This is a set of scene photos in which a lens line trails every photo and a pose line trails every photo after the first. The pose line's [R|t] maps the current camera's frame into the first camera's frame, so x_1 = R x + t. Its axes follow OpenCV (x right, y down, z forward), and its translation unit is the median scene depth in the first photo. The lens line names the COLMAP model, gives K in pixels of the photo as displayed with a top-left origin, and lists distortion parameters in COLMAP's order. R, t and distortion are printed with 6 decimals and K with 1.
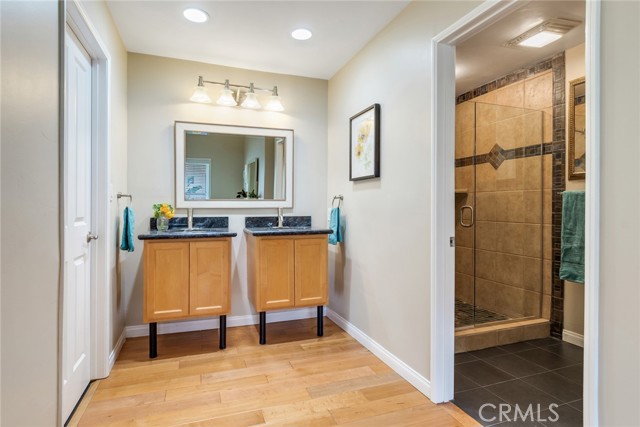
lens RADIAL K [[344.5, 0, 316.7], [0, 344.5, 201.9], [0, 0, 1]] dist [-0.002481, -0.001188]
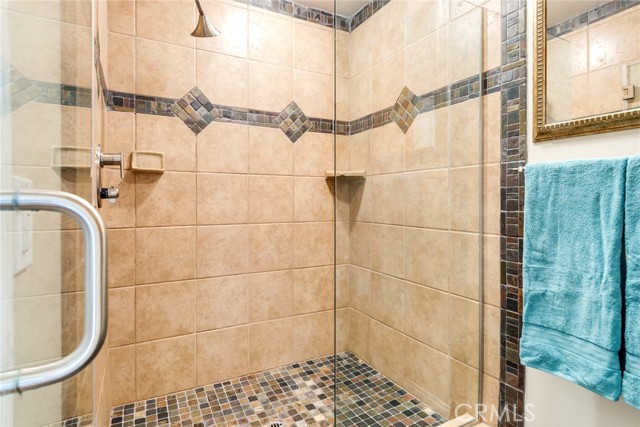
lens RADIAL K [[344.5, 0, 316.7], [0, 344.5, 201.9], [0, 0, 1]] dist [-0.002481, -0.001188]
pose [[0.990661, -0.014305, 0.135599, 0.350787], [0.011802, 0.999745, 0.019242, 0.005838], [-0.135839, -0.017462, 0.990577, 0.539026]]
